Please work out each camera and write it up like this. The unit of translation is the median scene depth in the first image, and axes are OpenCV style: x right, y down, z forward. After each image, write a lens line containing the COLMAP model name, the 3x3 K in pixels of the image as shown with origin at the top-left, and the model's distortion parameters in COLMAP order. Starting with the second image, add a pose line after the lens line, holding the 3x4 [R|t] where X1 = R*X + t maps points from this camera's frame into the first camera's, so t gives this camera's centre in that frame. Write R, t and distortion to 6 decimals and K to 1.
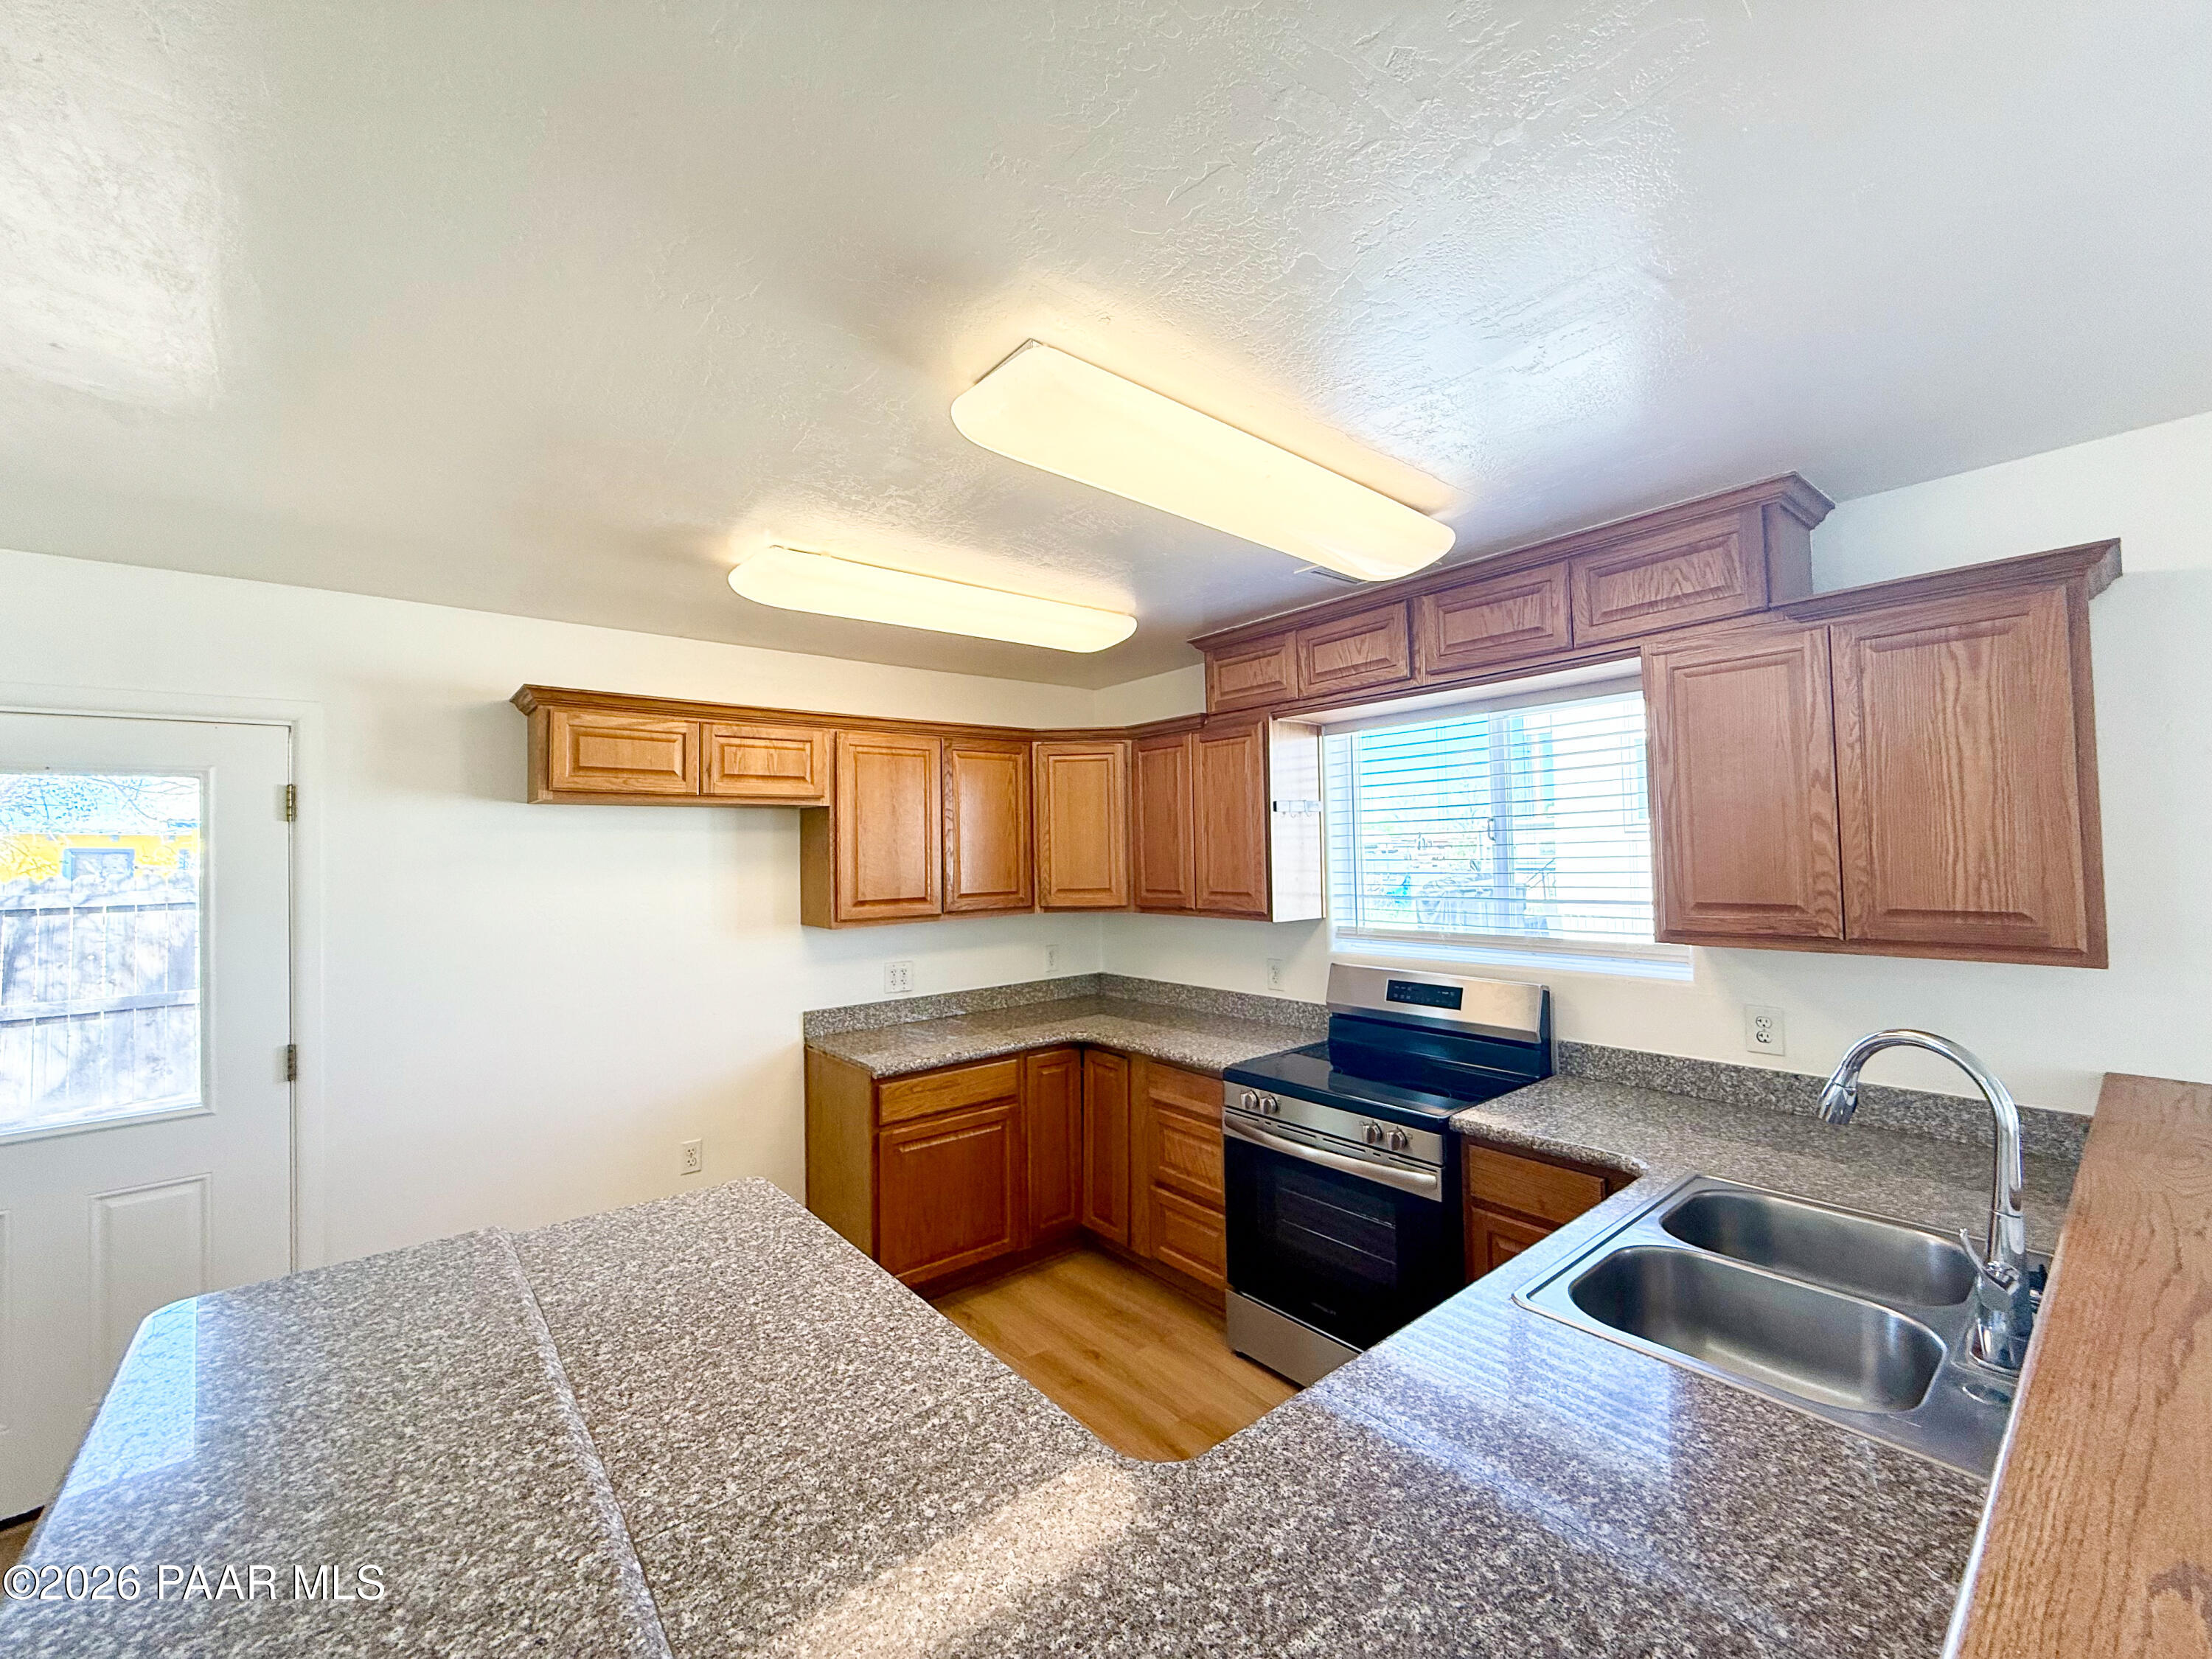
lens RADIAL K [[881.9, 0, 1089.7], [0, 881.9, 822.7], [0, 0, 1]] dist [-0.001595, 0.000738]
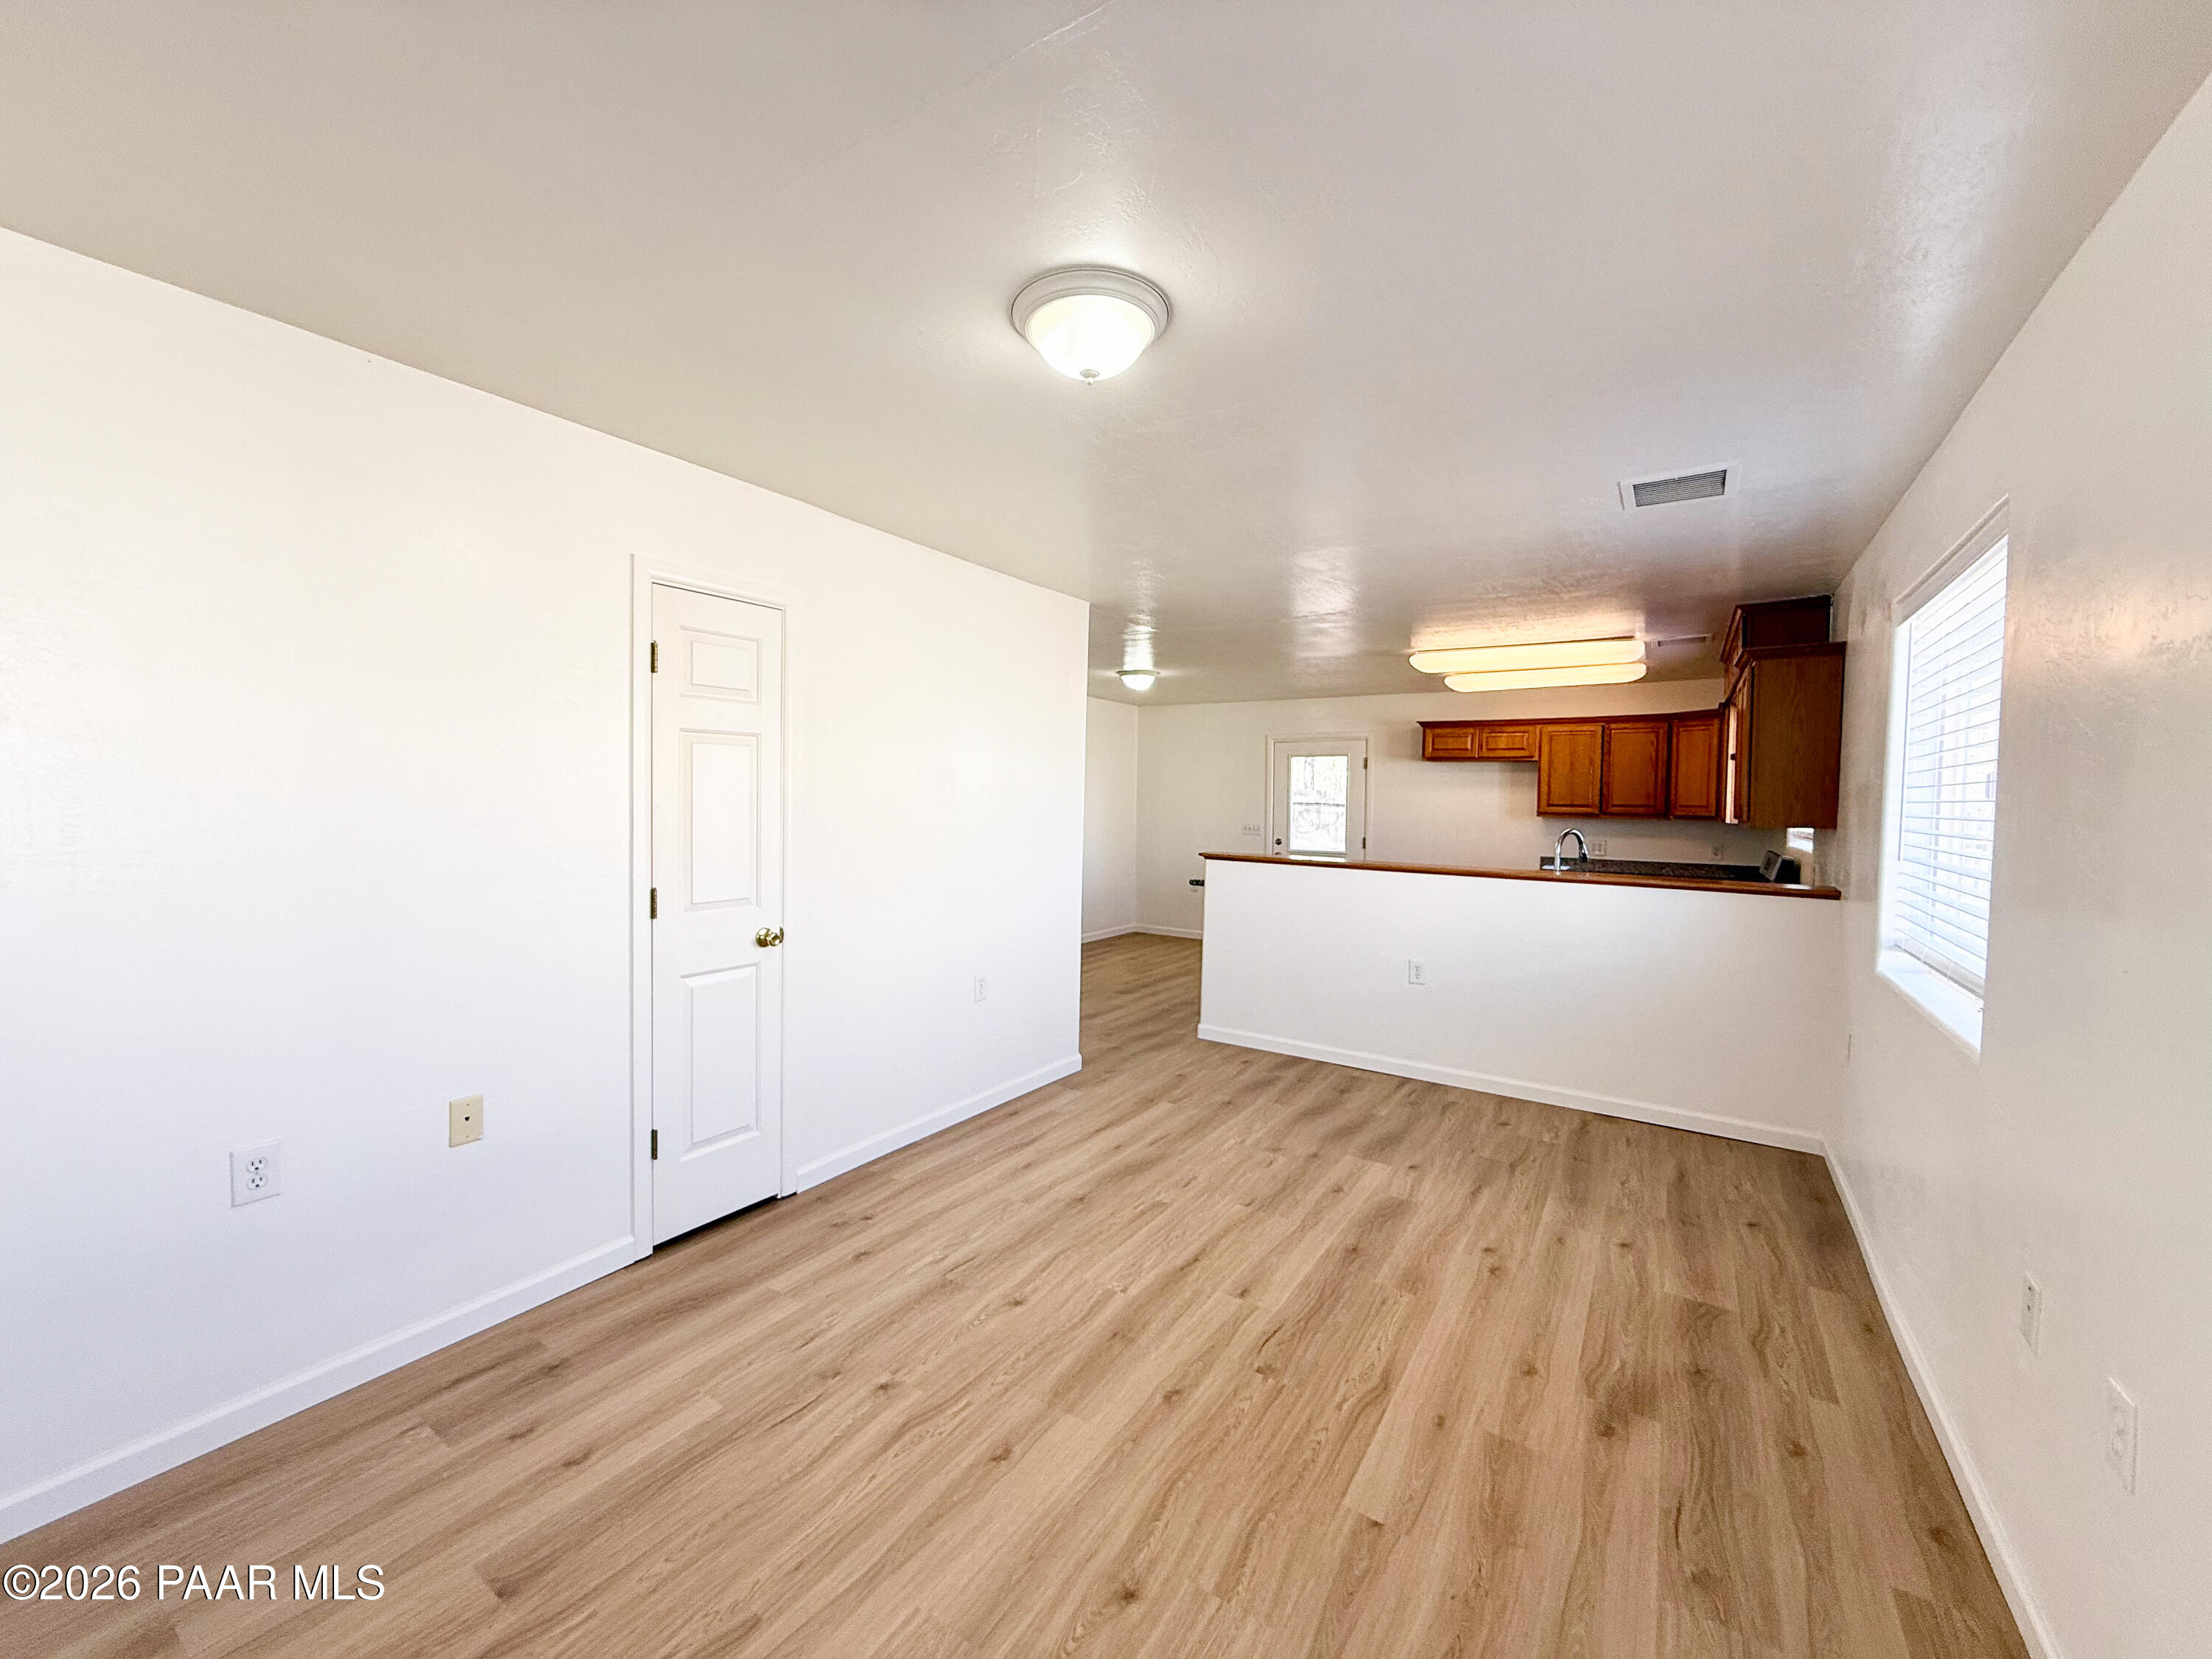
lens RADIAL K [[881.9, 0, 1099.5], [0, 881.9, 814.6], [0, 0, 1]] dist [-0.001595, 0.000738]
pose [[0.300696, 0.044153, -0.952697, 1.753152], [0.006744, 0.998804, 0.048419, 0.001550], [0.953696, -0.020984, 0.300039, -0.838846]]
